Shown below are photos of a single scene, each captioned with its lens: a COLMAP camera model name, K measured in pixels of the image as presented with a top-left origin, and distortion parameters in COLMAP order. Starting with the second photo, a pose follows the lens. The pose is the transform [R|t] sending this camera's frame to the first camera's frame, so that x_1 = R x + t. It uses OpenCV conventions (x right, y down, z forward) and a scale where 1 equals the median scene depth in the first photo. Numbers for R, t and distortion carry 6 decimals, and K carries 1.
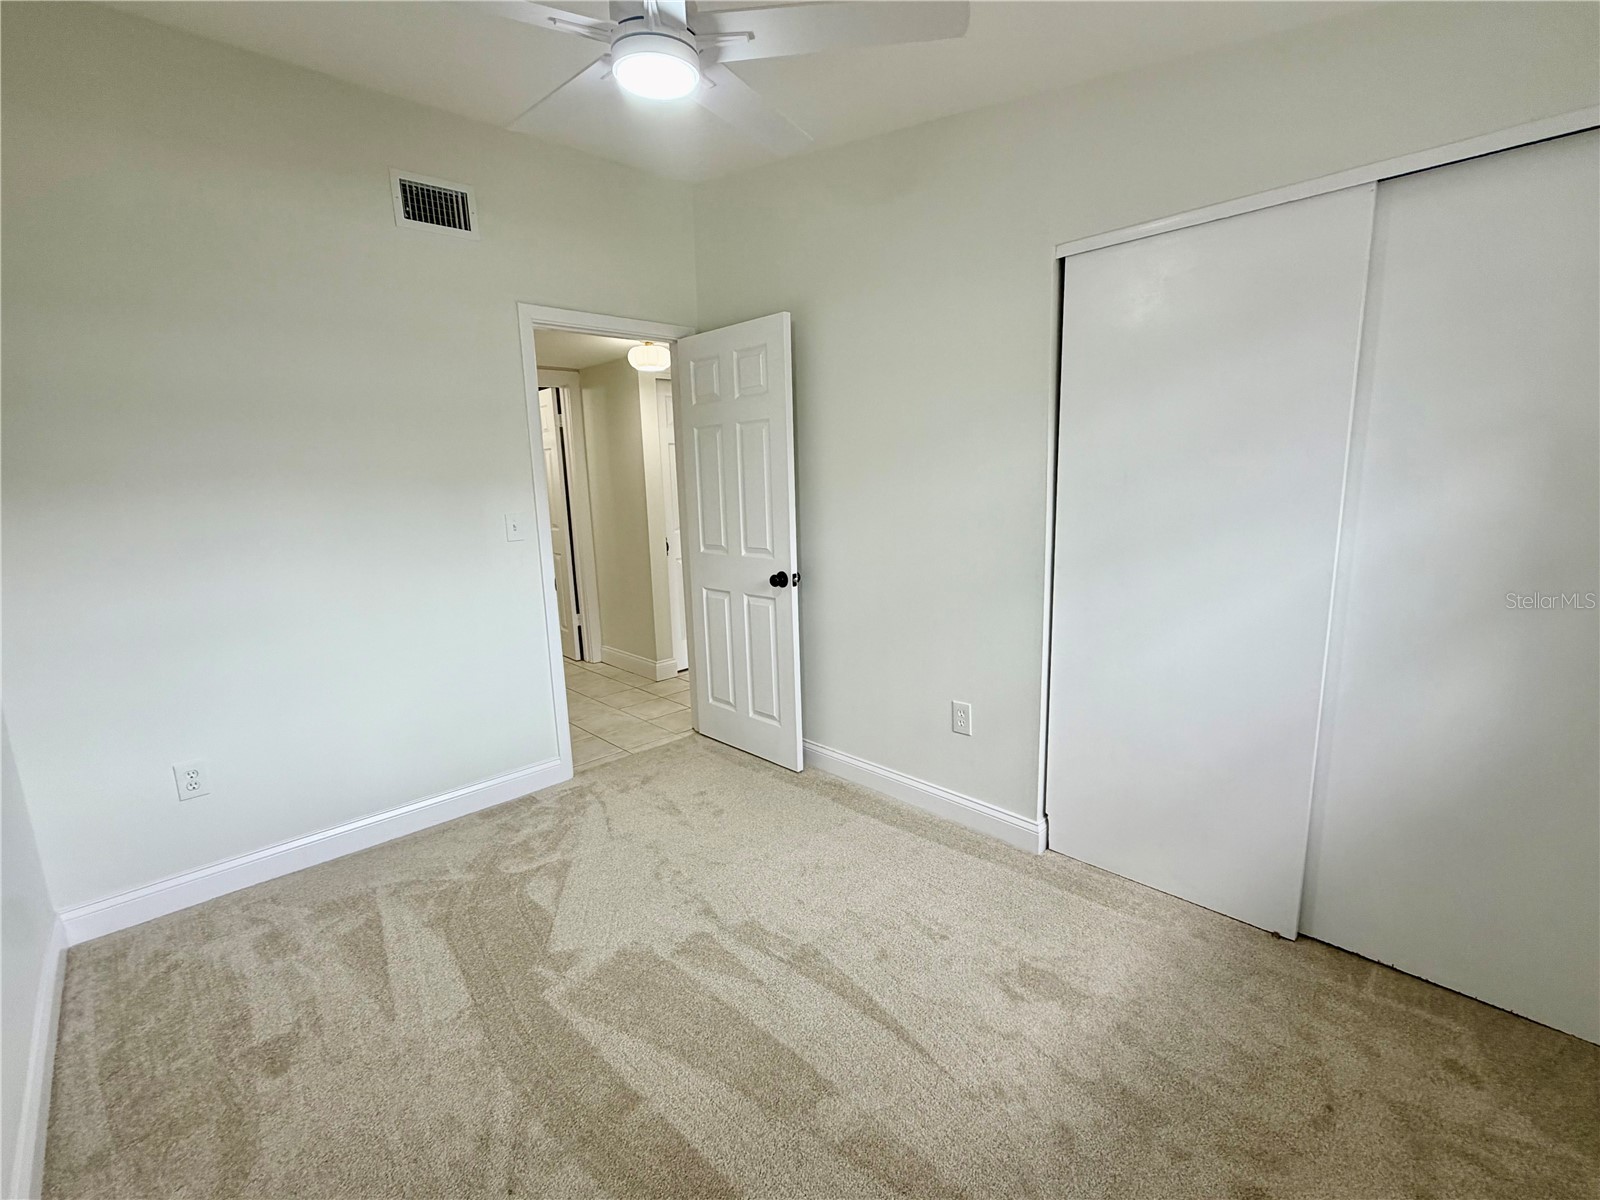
lens RADIAL K [[717.1, 0, 796.1], [0, 717.1, 597.6], [0, 0, 1]] dist [-0.001670, -0.000039]
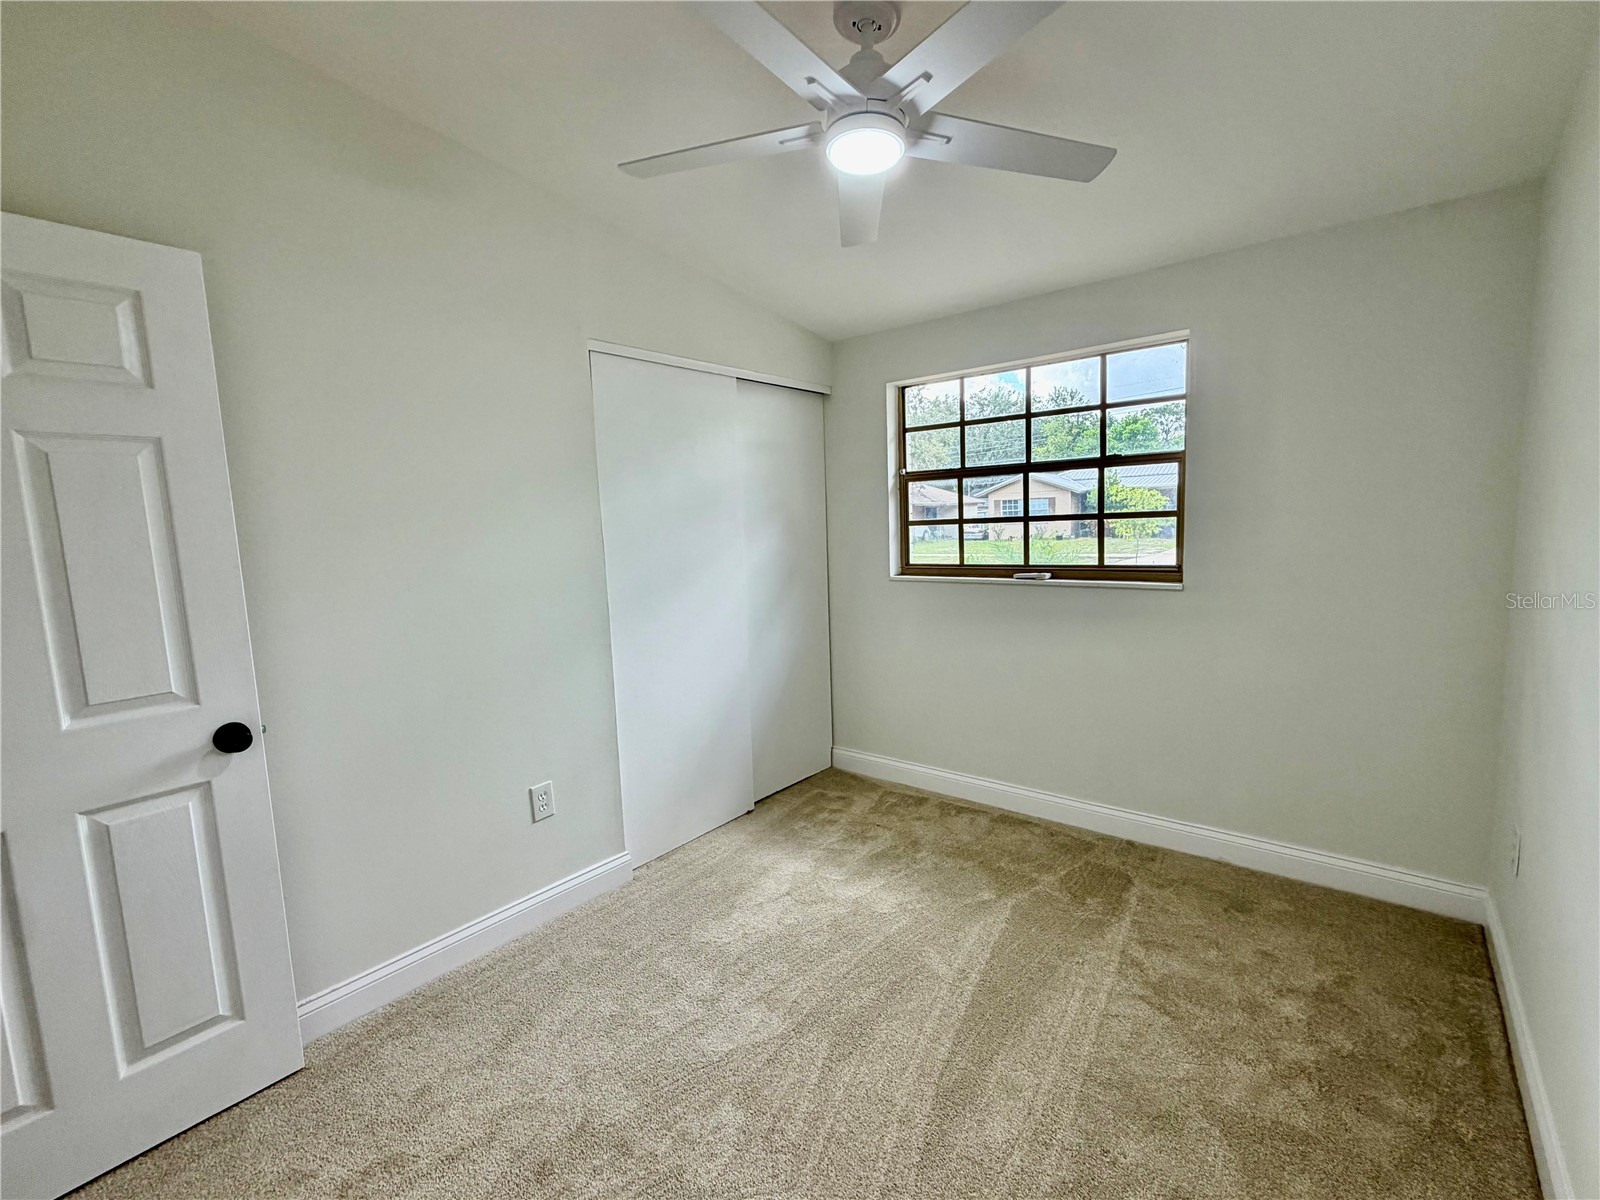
lens RADIAL K [[717.1, 0, 796.1], [0, 717.1, 597.6], [0, 0, 1]] dist [-0.001670, -0.000039]
pose [[-0.119923, -0.071441, 0.990209, -0.635597], [0.220706, 0.970530, 0.096751, -0.091379], [-0.967940, 0.230148, -0.100621, 0.664488]]
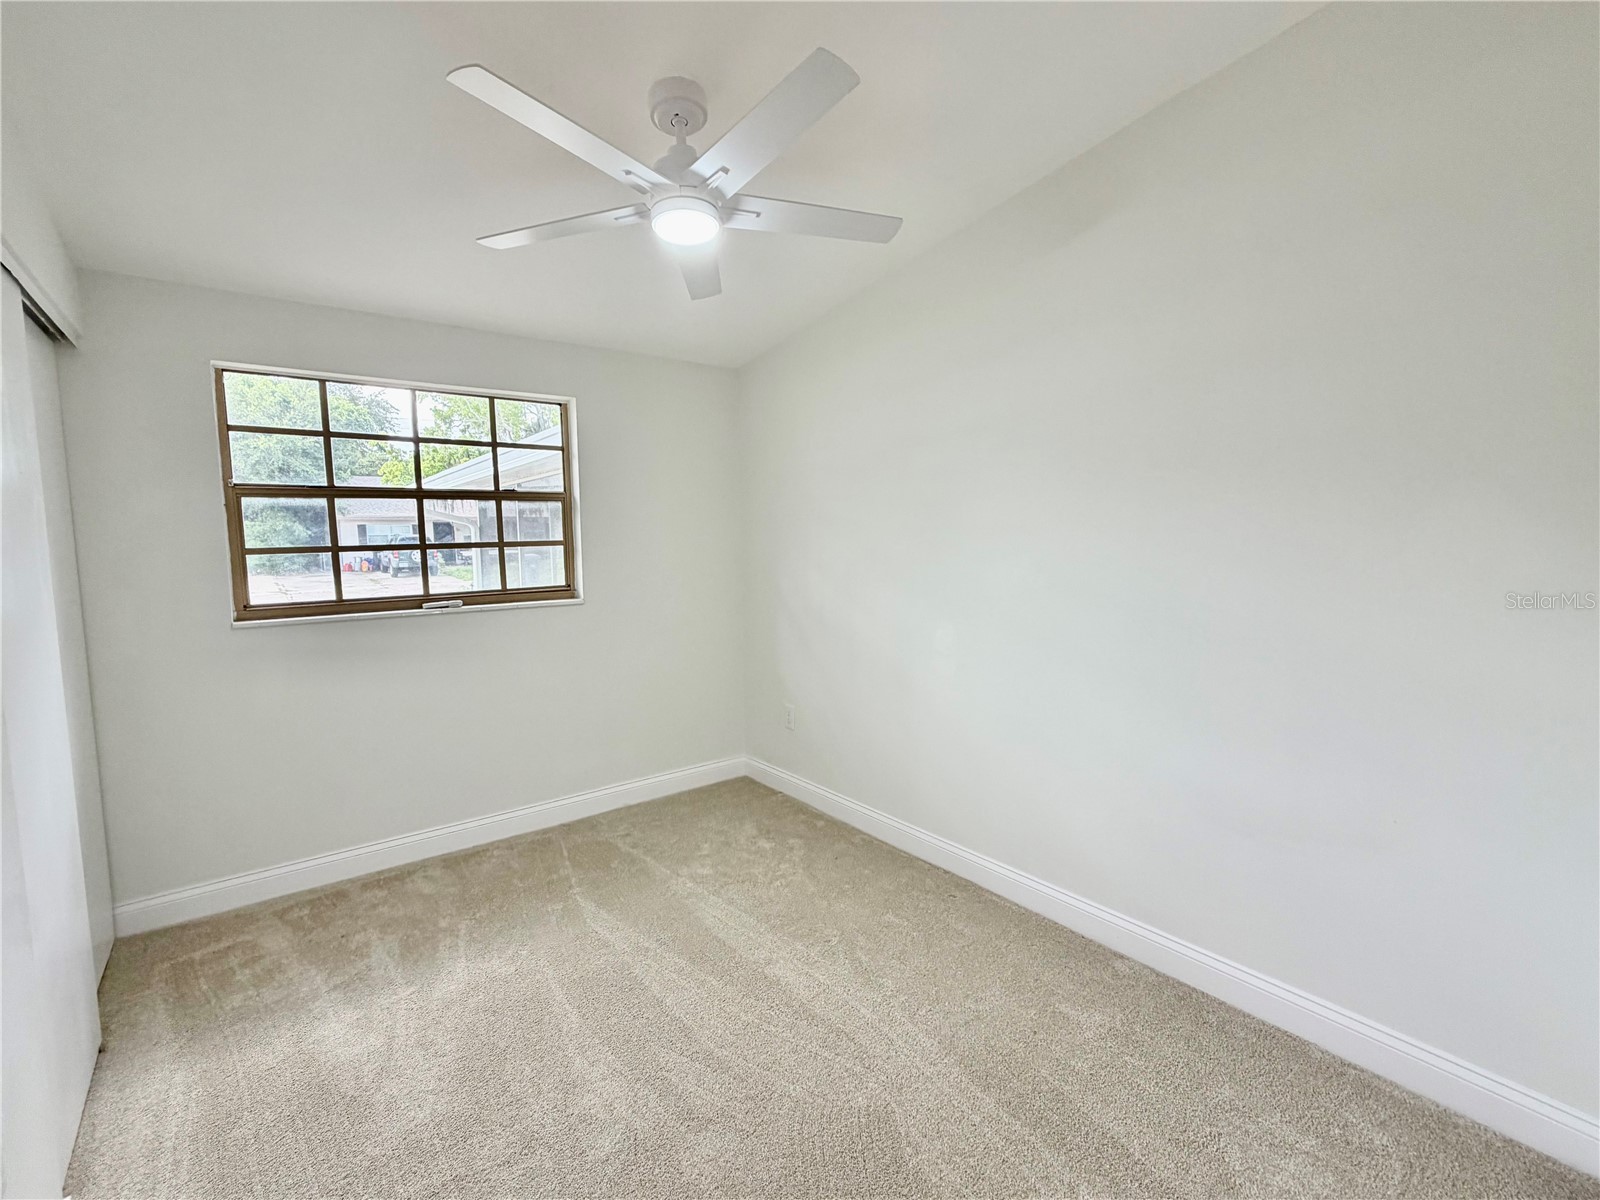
lens RADIAL K [[717.1, 0, 796.1], [0, 717.1, 597.6], [0, 0, 1]] dist [-0.001670, -0.000039]
pose [[-0.993877, 0.041752, 0.102304, -0.237650], [0.067740, 0.961699, 0.265604, -0.193239], [-0.087296, 0.270908, -0.958639, 1.160415]]
